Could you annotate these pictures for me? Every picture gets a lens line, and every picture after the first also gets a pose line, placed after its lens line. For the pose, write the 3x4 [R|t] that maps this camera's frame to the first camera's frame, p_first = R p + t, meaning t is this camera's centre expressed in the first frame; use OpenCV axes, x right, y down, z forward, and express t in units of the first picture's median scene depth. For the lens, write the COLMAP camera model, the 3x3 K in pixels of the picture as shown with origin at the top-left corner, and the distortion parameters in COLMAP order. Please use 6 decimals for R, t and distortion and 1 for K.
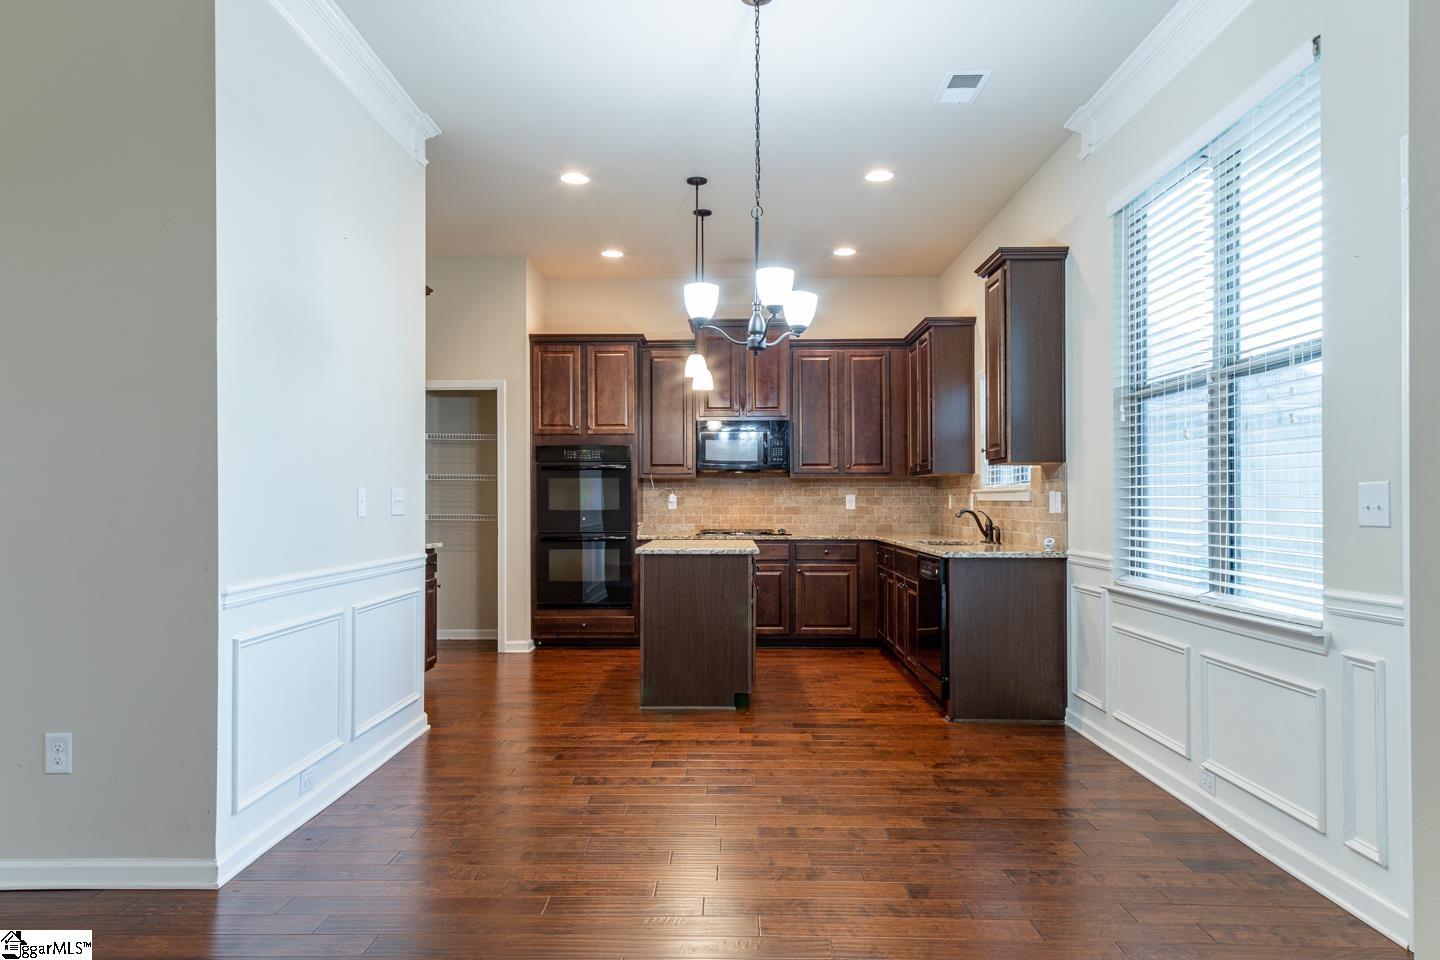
lens RADIAL K [[963.9, 0, 716.3], [0, 963.9, 486.5], [0, 0, 1]] dist [0.007129, 0.001288]
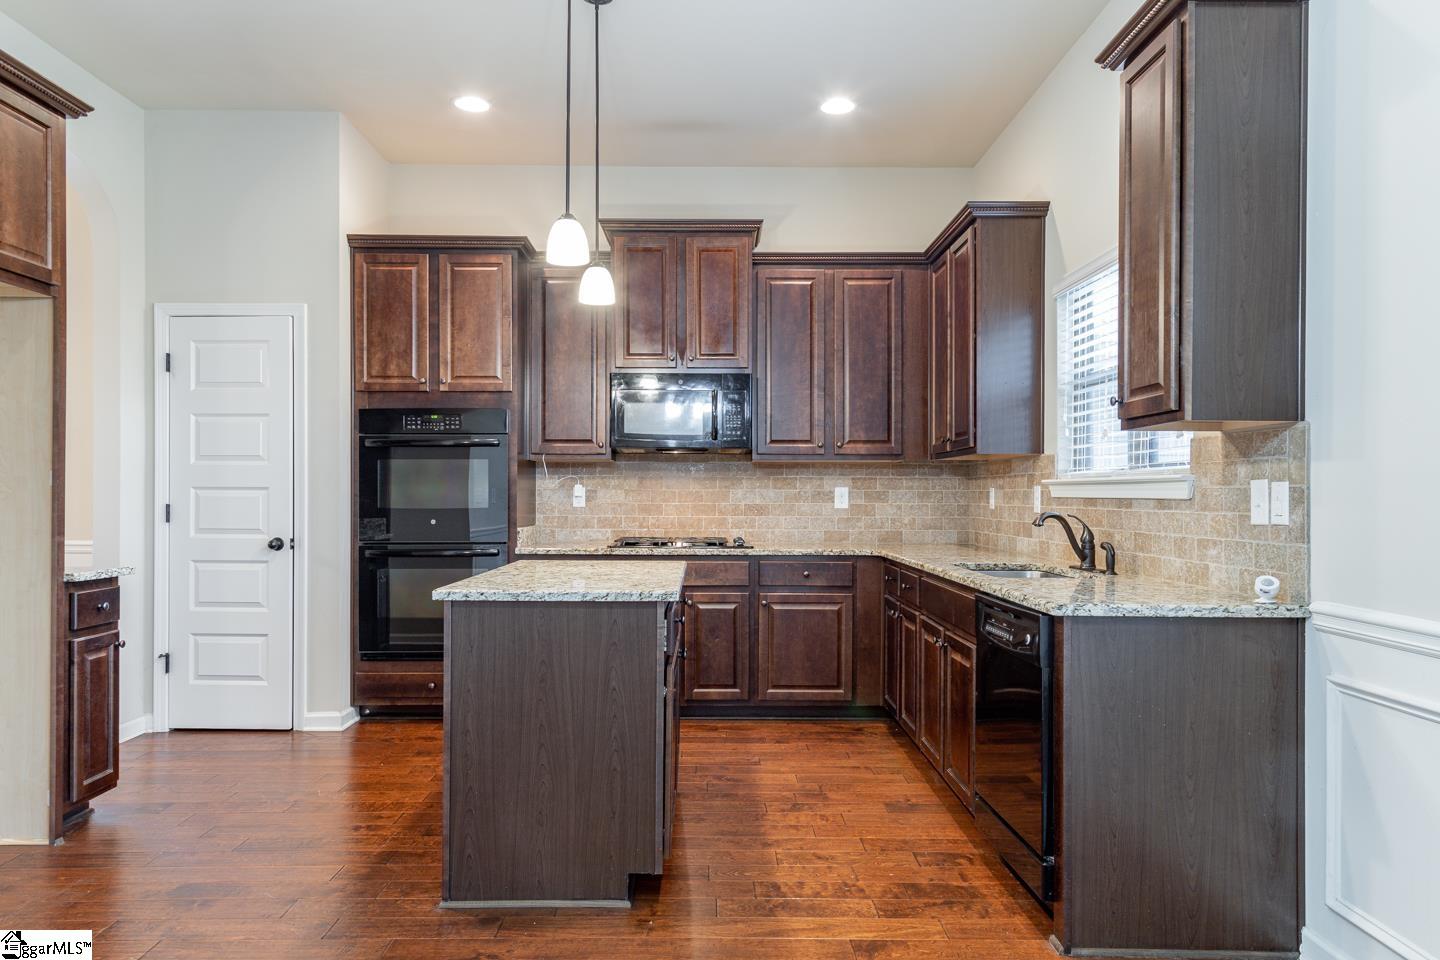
lens RADIAL K [[962.9, 0, 714.2], [0, 962.9, 495.9], [0, 0, 1]] dist [-0.000068, 0.000165]
pose [[0.999706, 0.004831, 0.023770, 0.035859], [-0.005228, 0.999847, 0.016673, 0.004204], [-0.023686, -0.016792, 0.999578, 0.346869]]
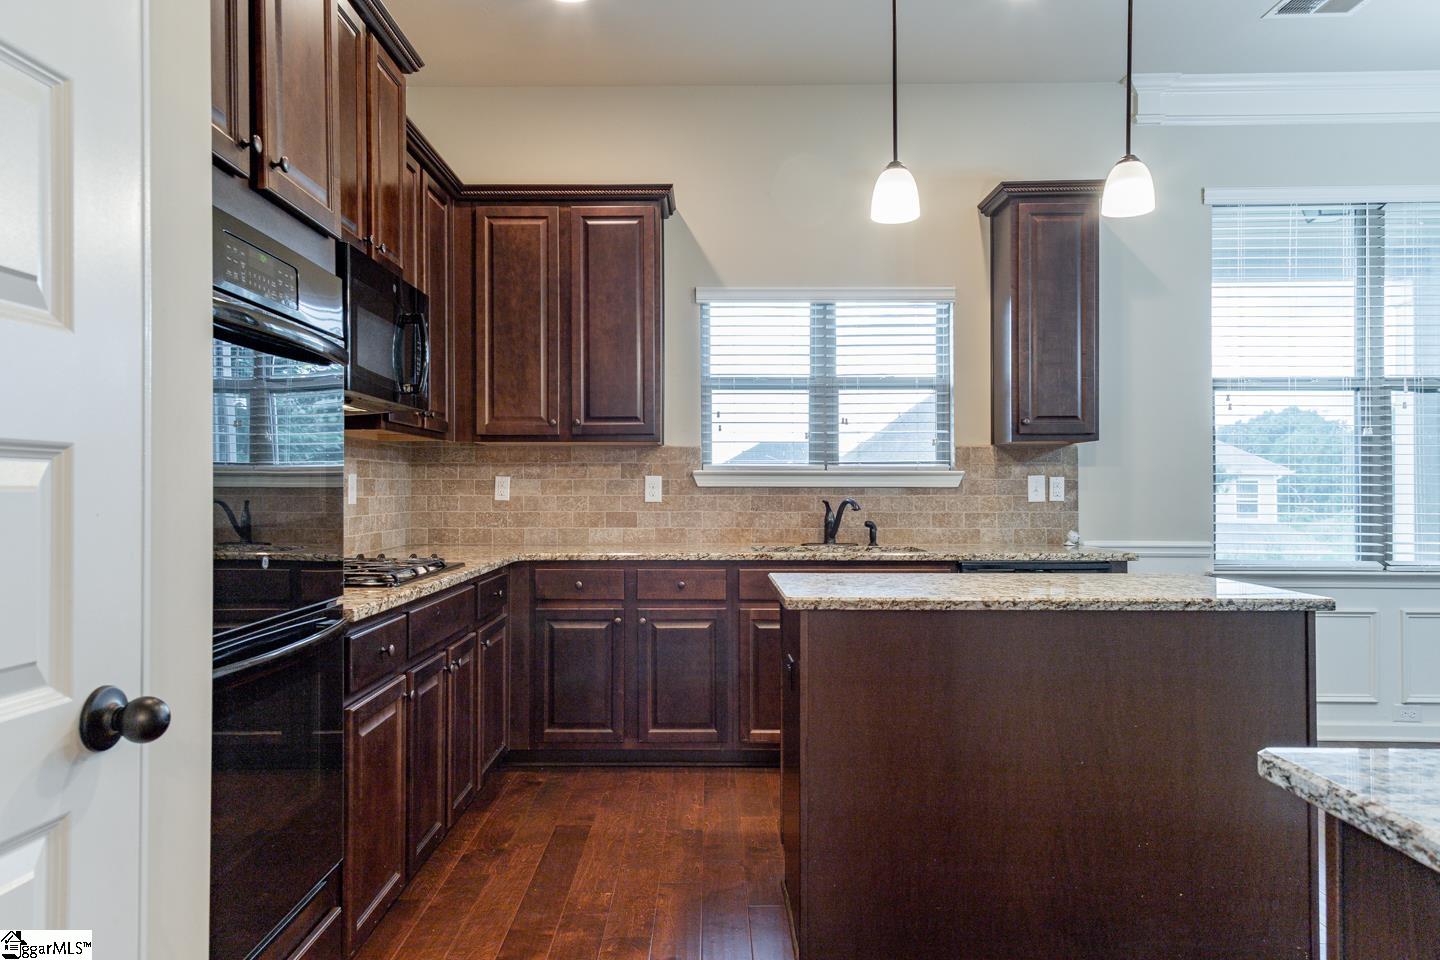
lens RADIAL K [[979.4, 0, 697.9], [0, 979.4, 482.8], [0, 0, 1]] dist [0.037612, 0.001078]
pose [[-0.000159, 0.006172, 0.999981, -0.363889], [-0.015853, 0.999855, -0.006173, 0.014523], [-0.999874, -0.015853, -0.000061, 0.894378]]
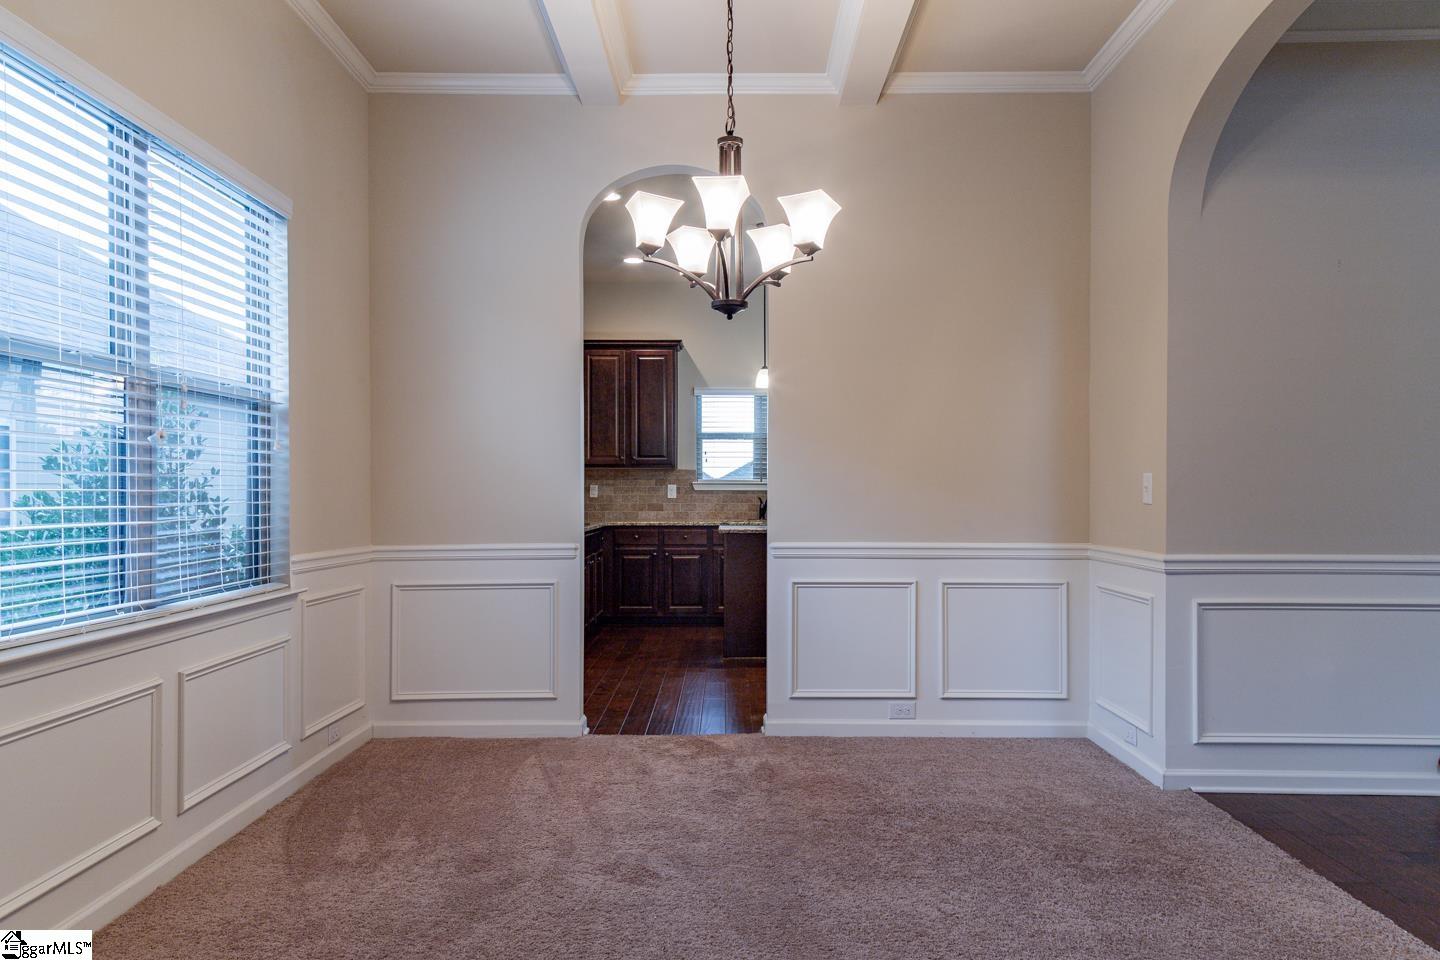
lens RADIAL K [[963.9, 0, 716.3], [0, 963.9, 486.5], [0, 0, 1]] dist [0.007129, 0.001288]
pose [[-0.000323, 0.005995, 0.999982, -0.911887], [-0.017336, 0.999832, -0.005999, 0.015068], [-0.999850, -0.017337, -0.000219, 0.869174]]
